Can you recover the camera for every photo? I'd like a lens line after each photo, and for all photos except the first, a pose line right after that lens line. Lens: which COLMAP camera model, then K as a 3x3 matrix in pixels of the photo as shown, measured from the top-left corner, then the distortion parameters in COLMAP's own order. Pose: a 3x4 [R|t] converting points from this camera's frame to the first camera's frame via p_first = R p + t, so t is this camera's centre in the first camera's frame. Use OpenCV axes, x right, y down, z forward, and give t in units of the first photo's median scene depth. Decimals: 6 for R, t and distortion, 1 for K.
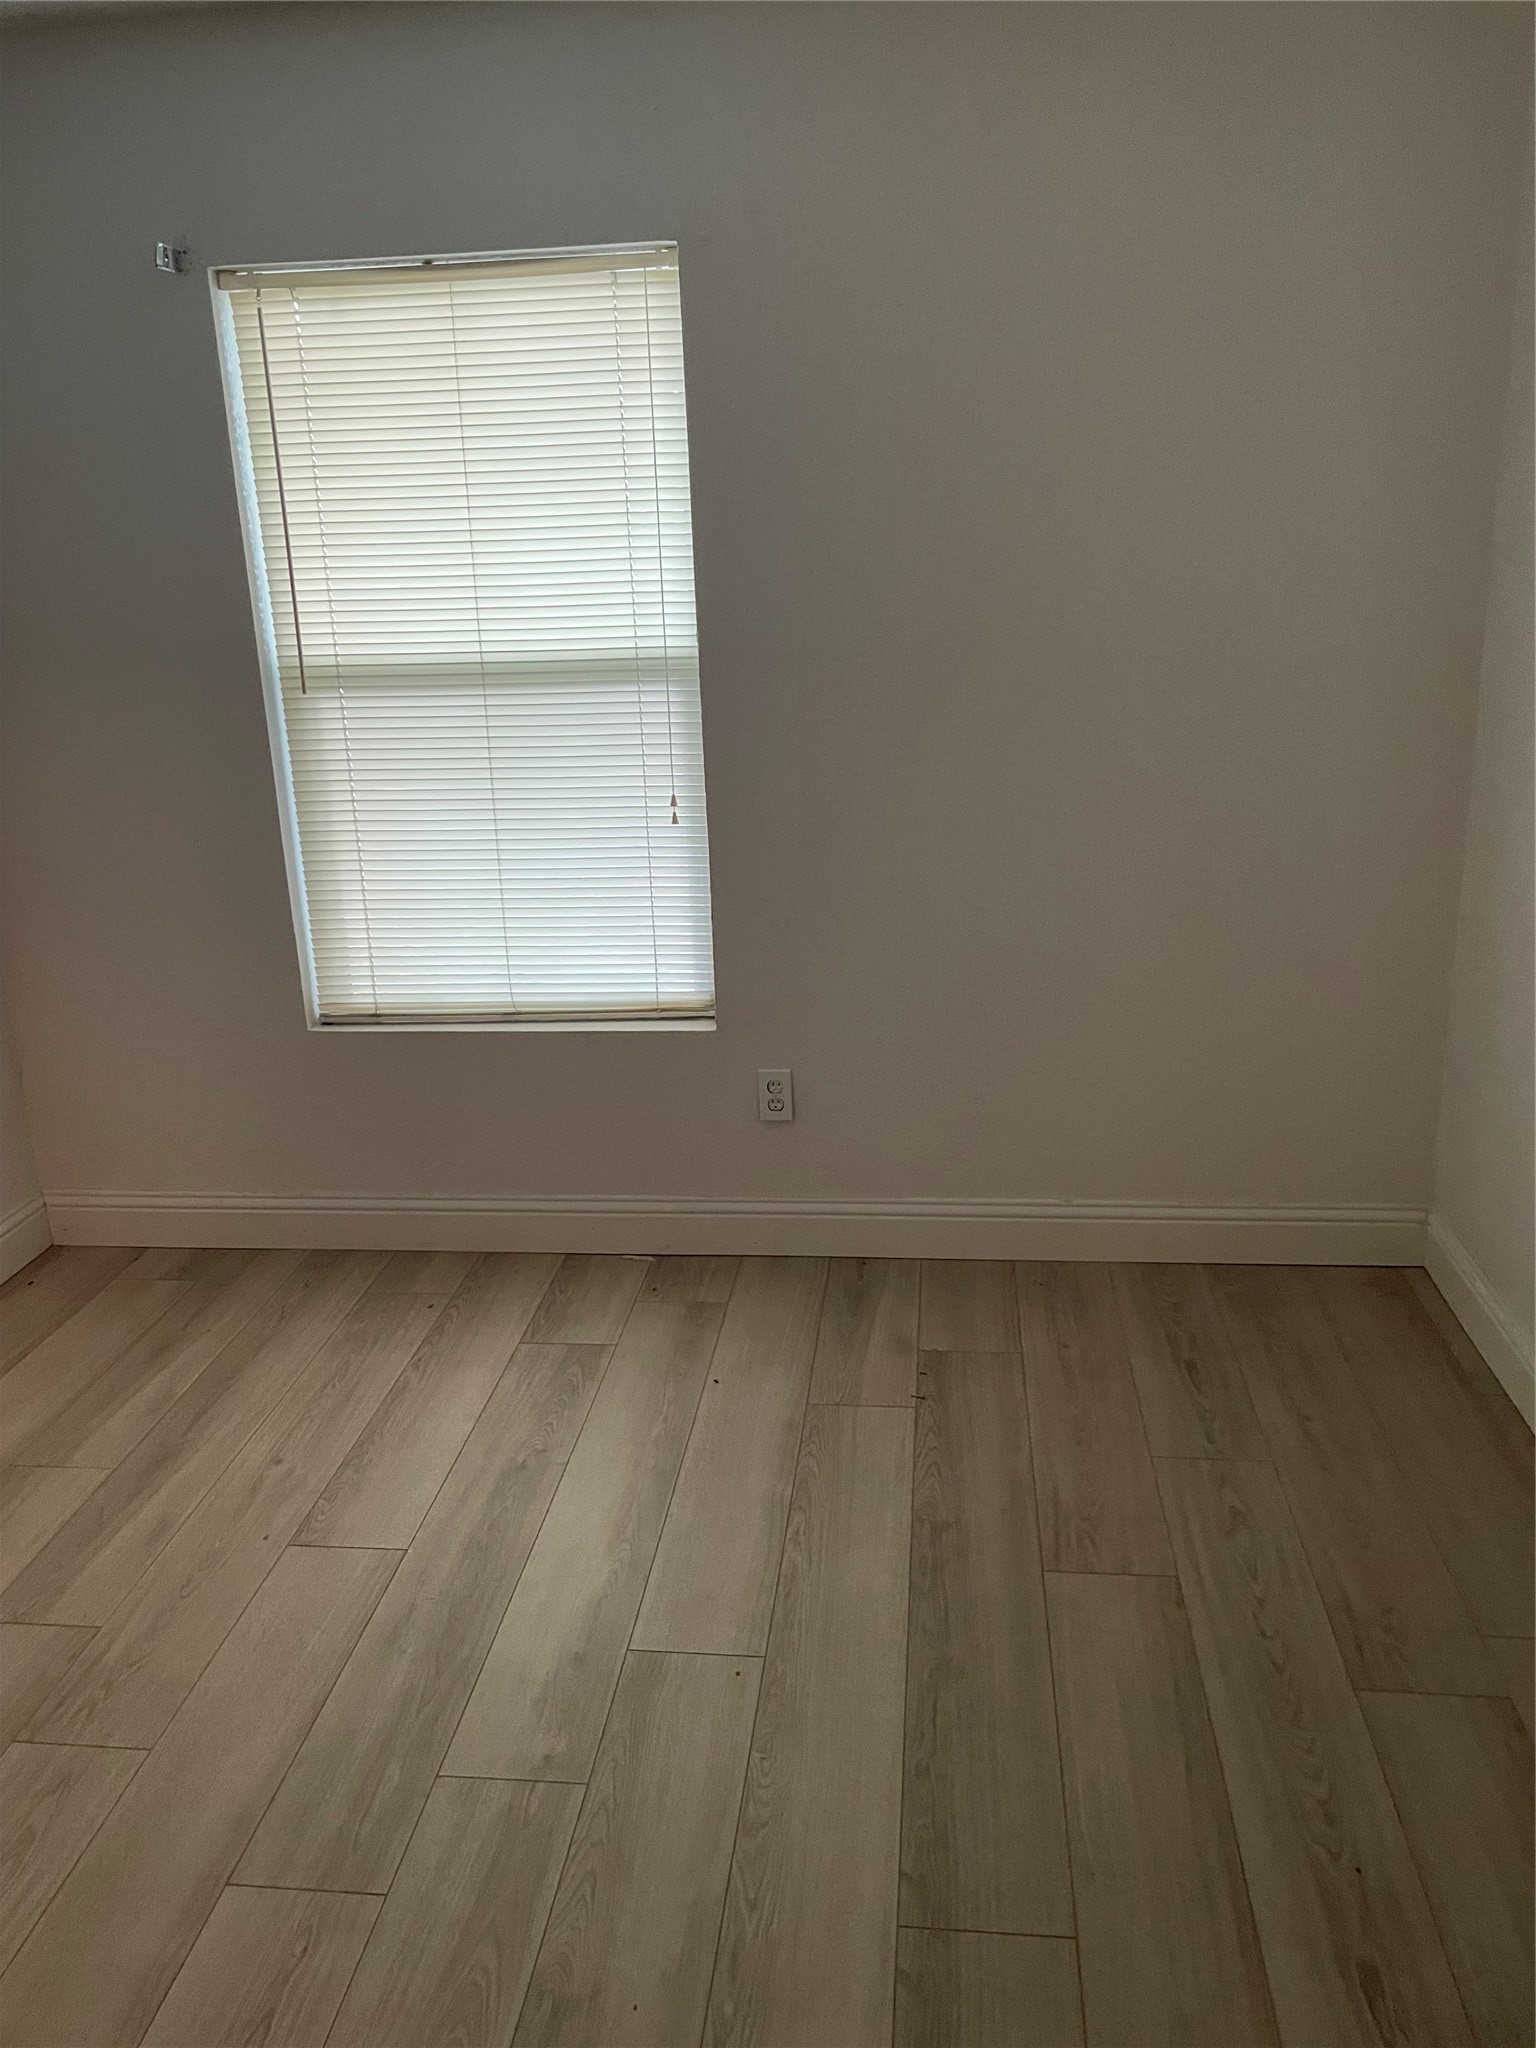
lens RADIAL K [[1572.7, 0, 764.6], [0, 1572.7, 1008.9], [0, 0, 1]] dist [0.077046, -0.101602]
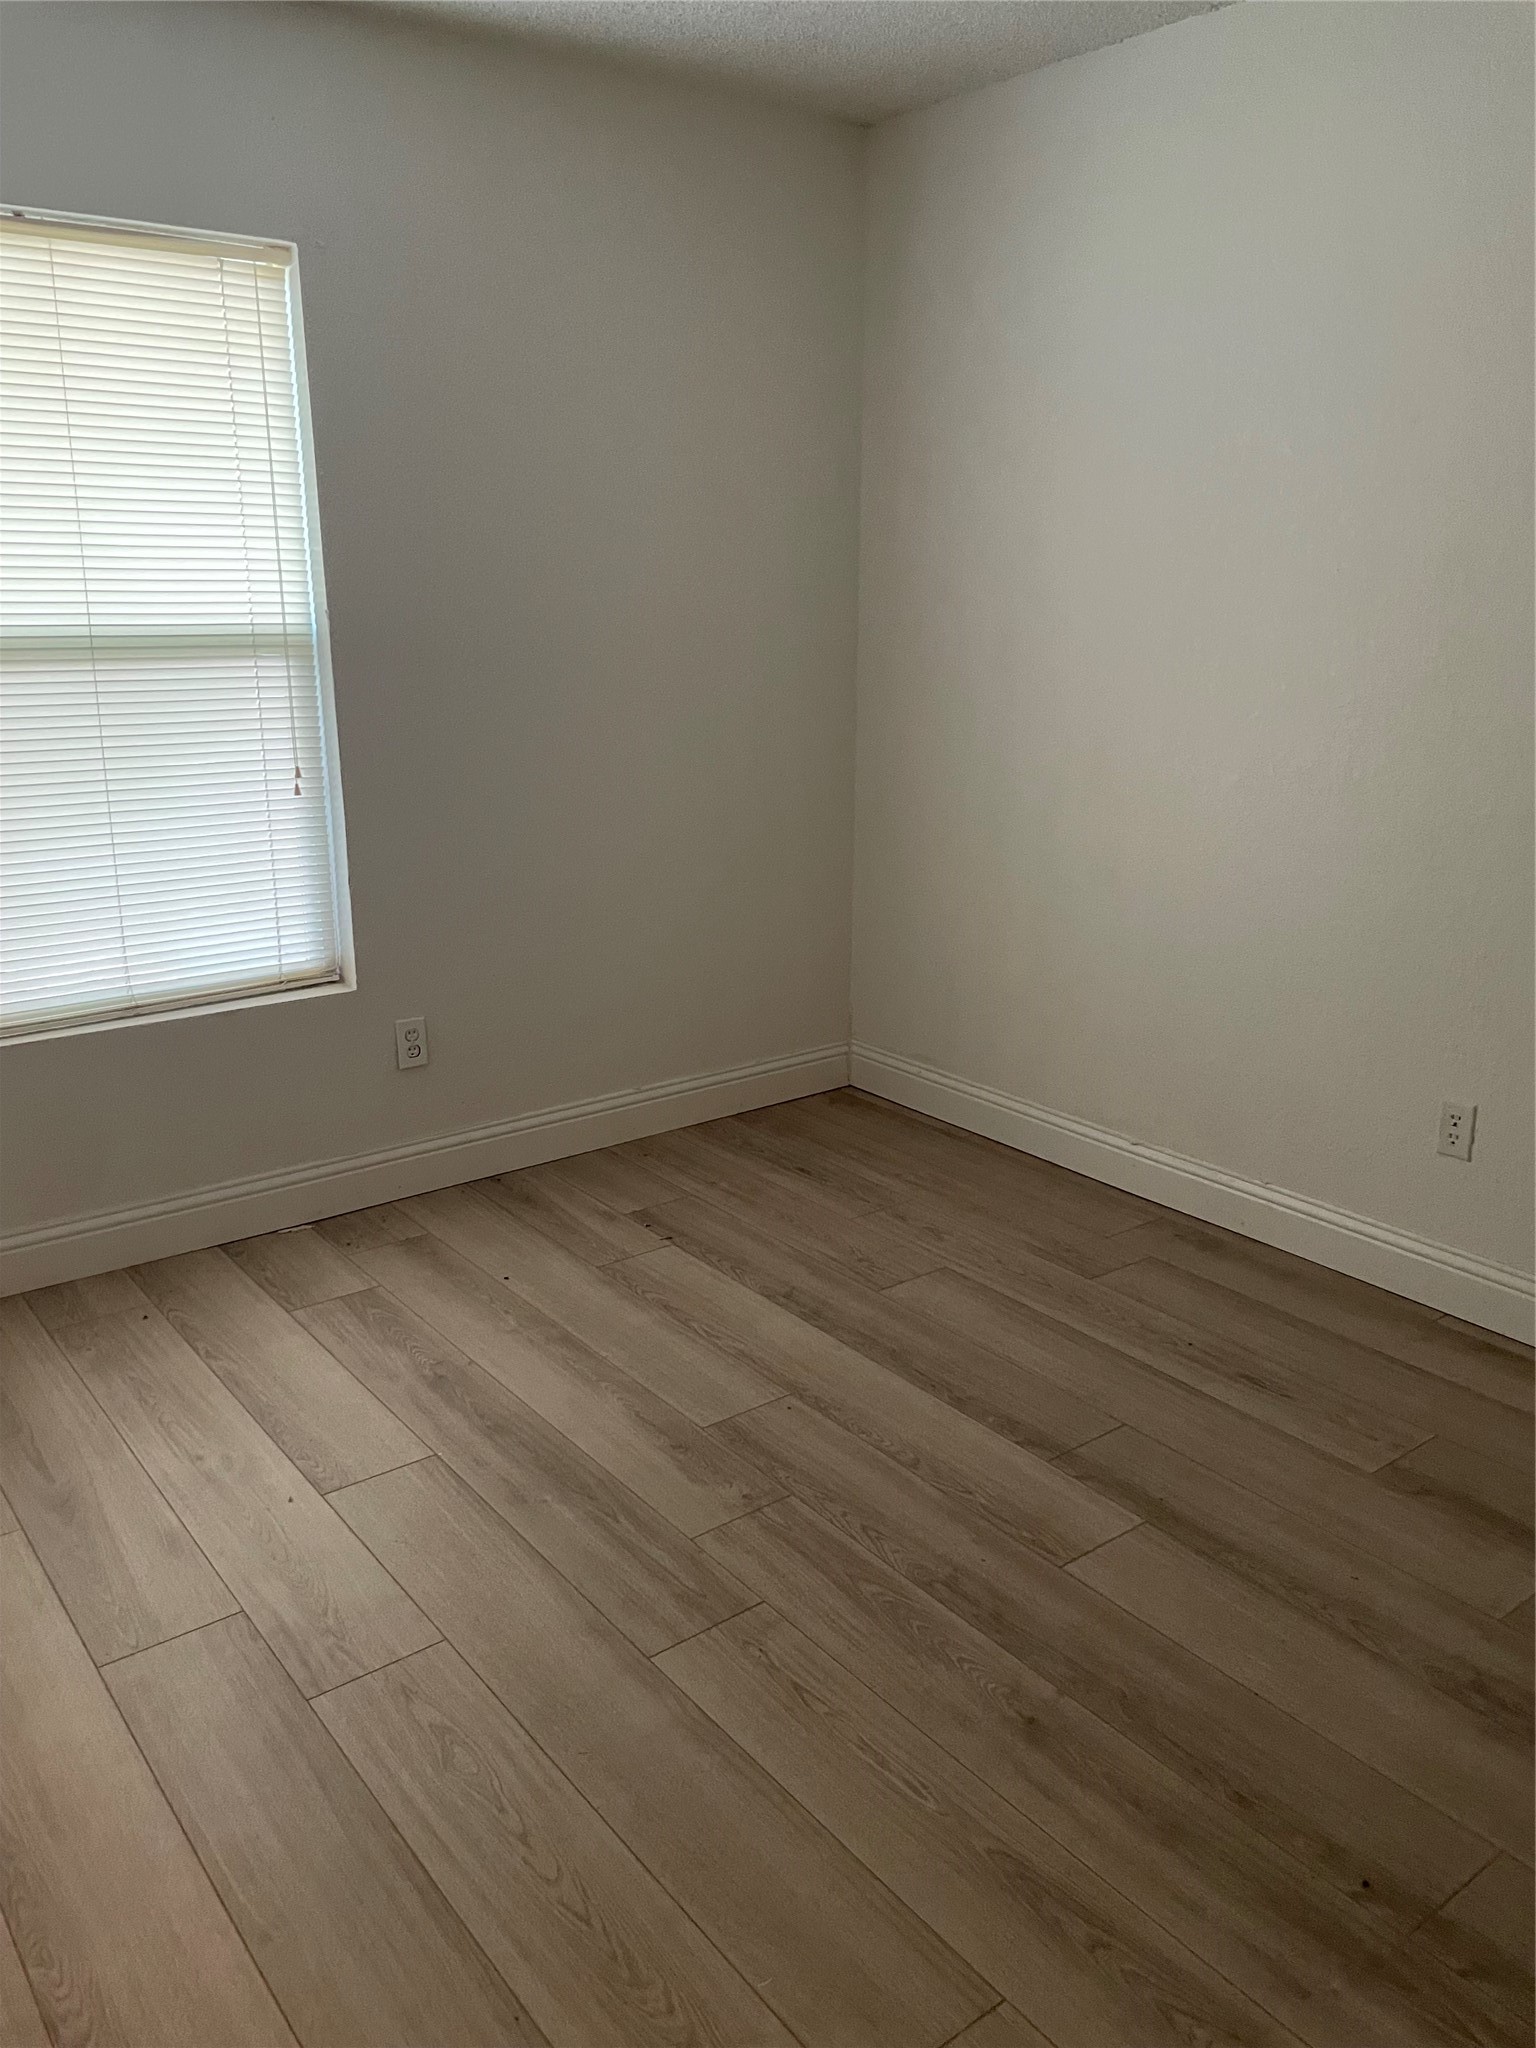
lens RADIAL K [[1572.7, 0, 758.0], [0, 1572.7, 1023.6], [0, 0, 1]] dist [0.077046, -0.101602]
pose [[0.709309, -0.148854, 0.689002, -0.592683], [0.173283, 0.984276, 0.034257, 0.048048], [-0.683267, 0.095094, 0.723949, 0.053005]]
